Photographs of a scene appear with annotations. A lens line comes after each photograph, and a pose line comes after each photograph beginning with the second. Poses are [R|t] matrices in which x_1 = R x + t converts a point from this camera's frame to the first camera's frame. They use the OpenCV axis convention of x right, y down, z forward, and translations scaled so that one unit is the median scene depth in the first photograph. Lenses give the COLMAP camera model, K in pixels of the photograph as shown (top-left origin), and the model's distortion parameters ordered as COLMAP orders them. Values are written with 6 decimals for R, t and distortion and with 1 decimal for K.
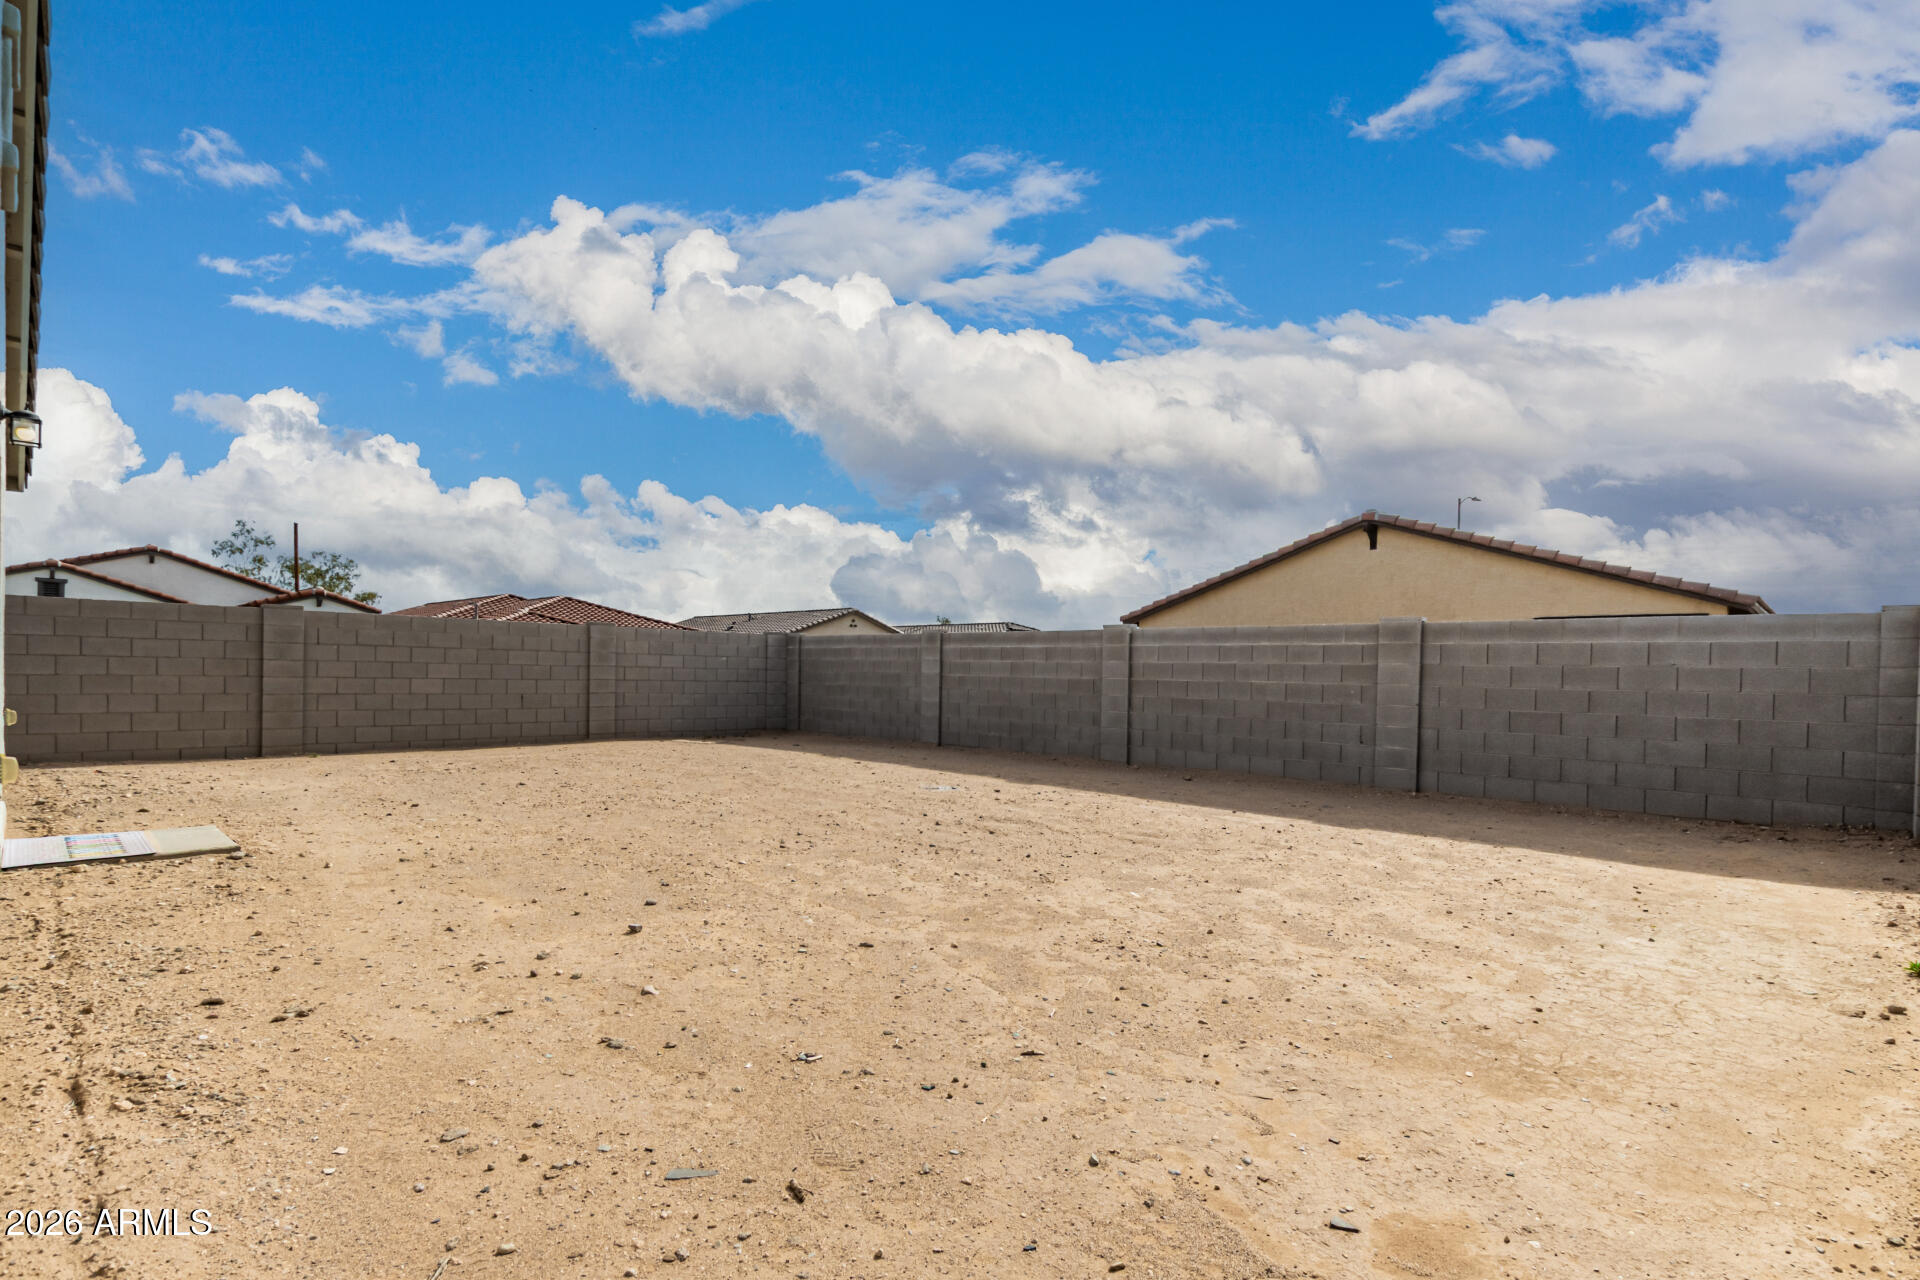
lens RADIAL K [[904.1, 0, 956.4], [0, 904.1, 654.9], [0, 0, 1]] dist [-0.000616, 0.000093]
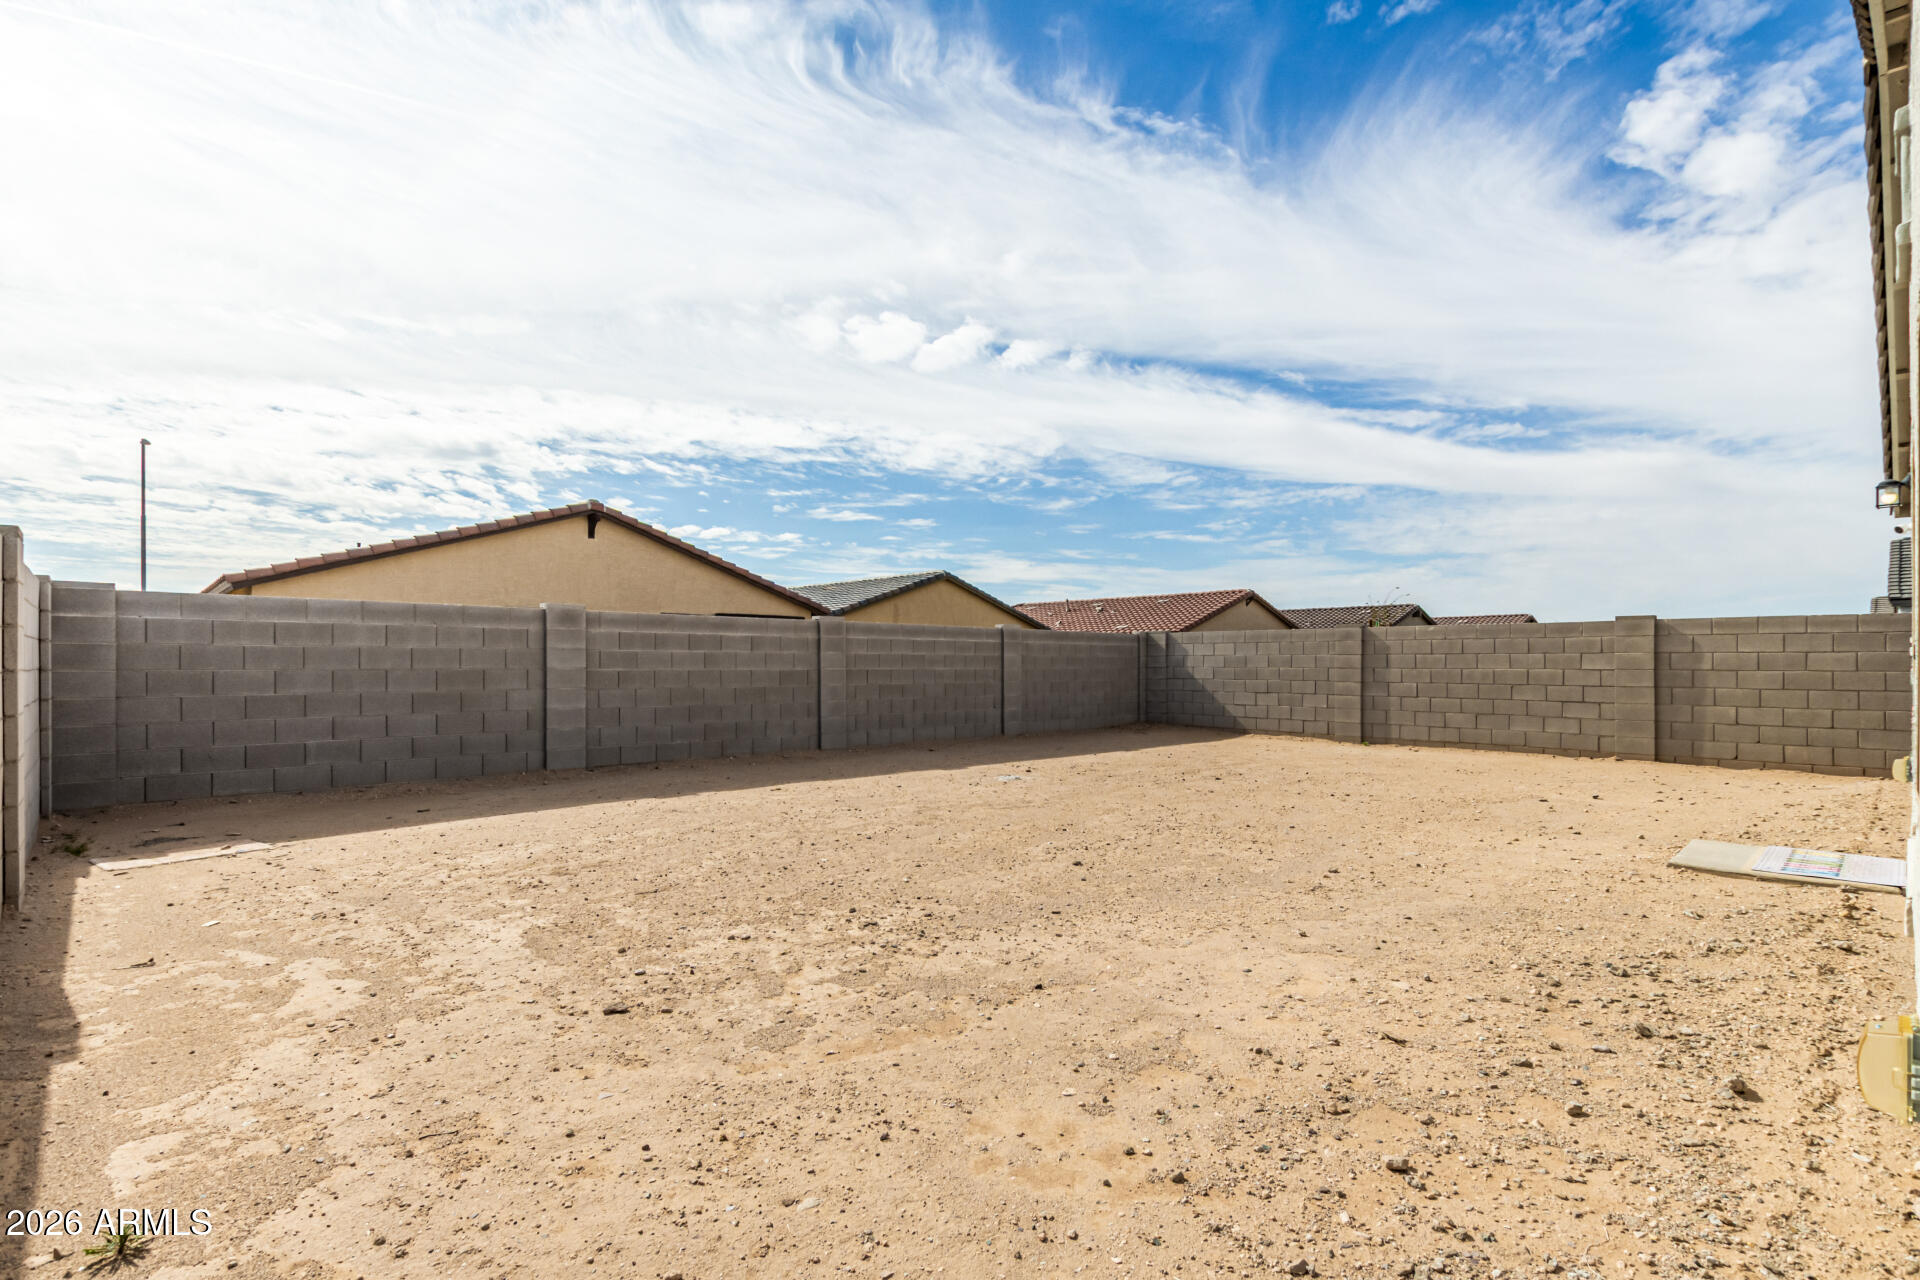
lens RADIAL K [[904.1, 0, 965.8], [0, 904.1, 648.5], [0, 0, 1]] dist [-0.000616, 0.000093]
pose [[0.036572, -0.001779, 0.999329, -0.776108], [-0.018361, 0.999828, 0.002452, -0.002081], [-0.999162, -0.018438, 0.036534, 0.743292]]
